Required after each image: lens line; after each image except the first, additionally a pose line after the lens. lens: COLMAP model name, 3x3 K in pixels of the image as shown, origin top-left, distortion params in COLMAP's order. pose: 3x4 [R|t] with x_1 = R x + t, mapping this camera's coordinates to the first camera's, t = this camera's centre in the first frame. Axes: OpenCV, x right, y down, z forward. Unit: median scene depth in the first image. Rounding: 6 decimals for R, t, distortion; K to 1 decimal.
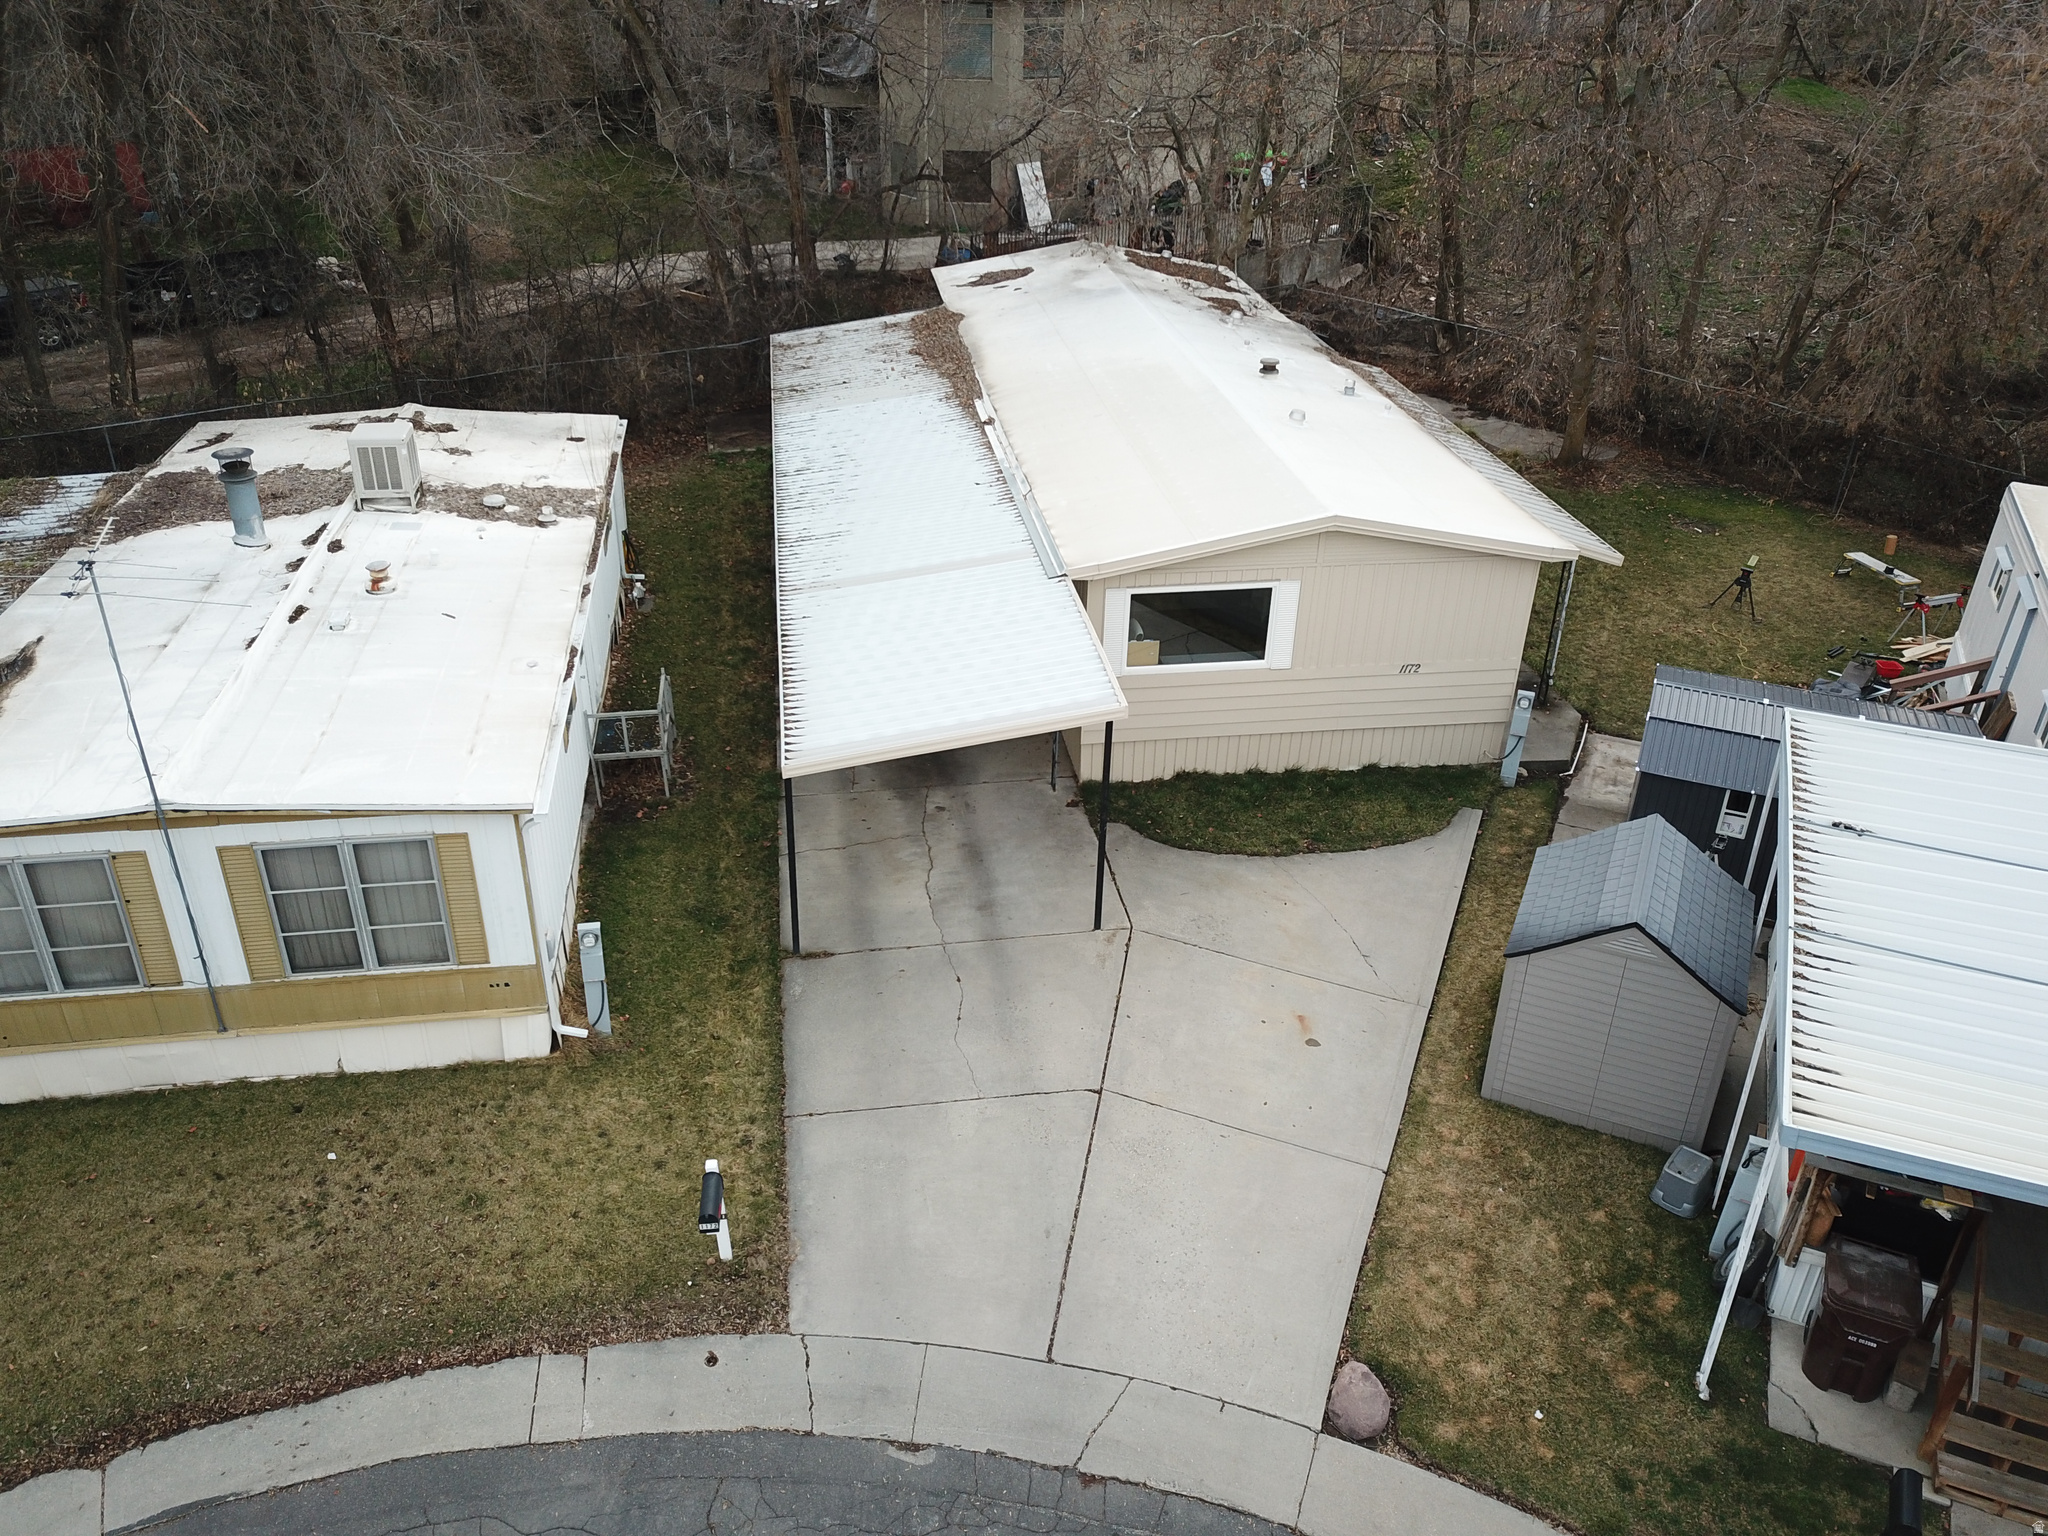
lens RADIAL K [[1566.4, 0, 1020.6], [0, 1566.4, 764.5], [0, 0, 1]] dist [0.012199, 0.000216]
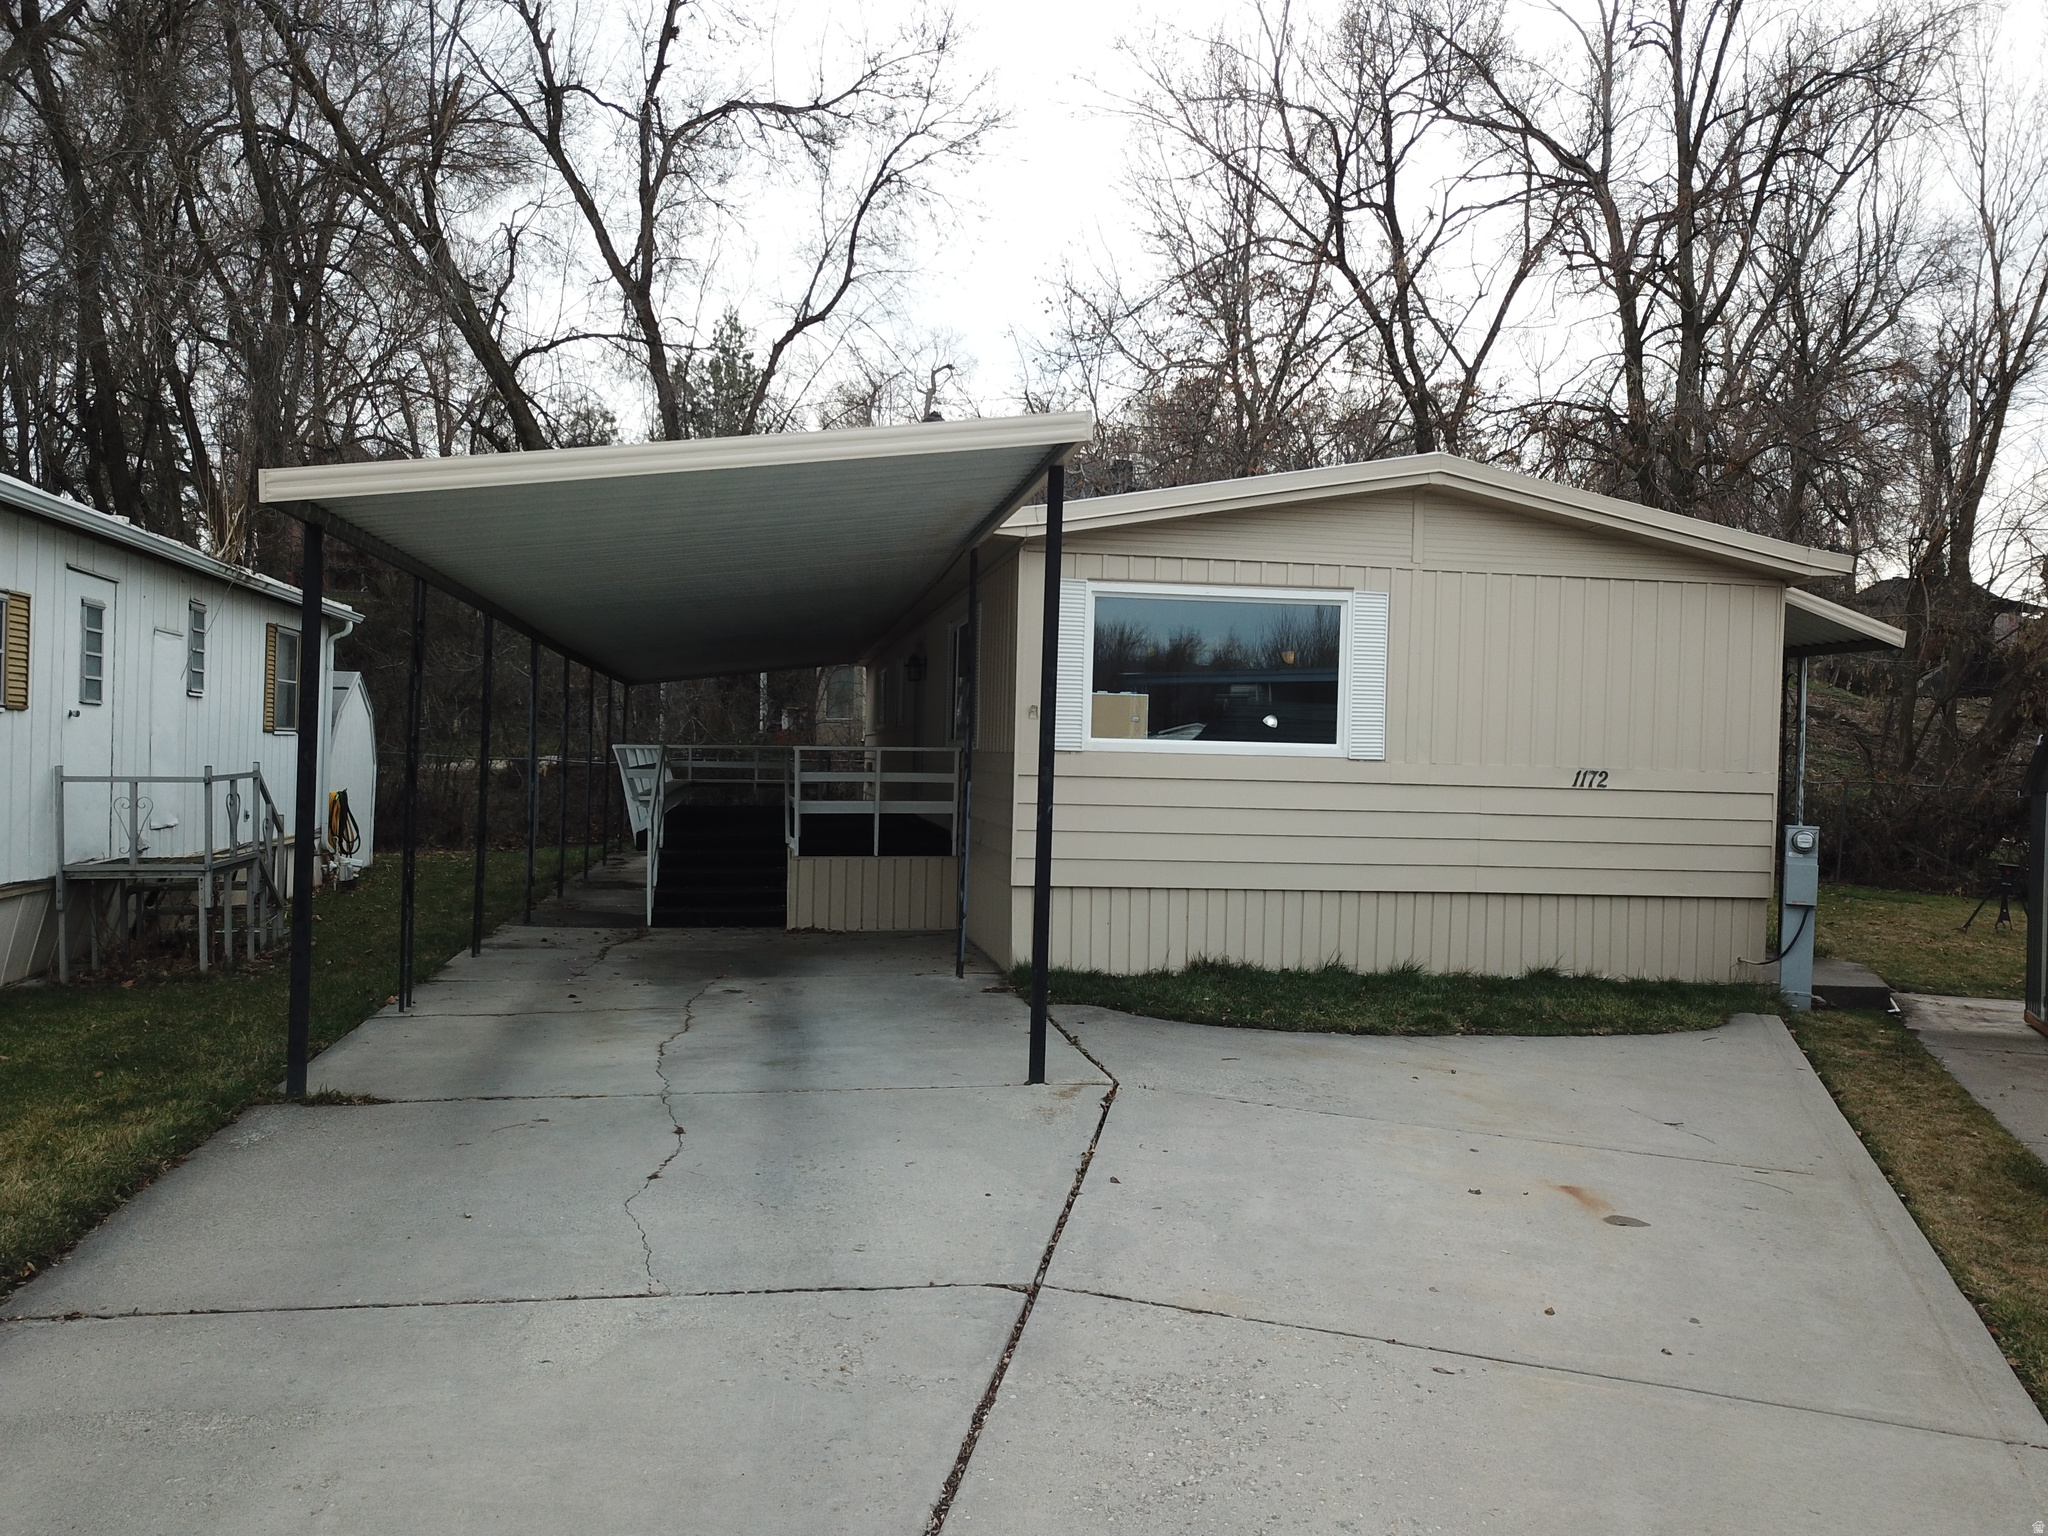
lens RADIAL K [[1566.4, 0, 1027.3], [0, 1566.4, 770.3], [0, 0, 1]] dist [0.012199, 0.000216]
pose [[0.999771, 0.001857, 0.021309, 0.033267], [0.008491, 0.879925, -0.475036, 0.210426], [-0.019633, 0.475109, 0.879708, 0.519809]]
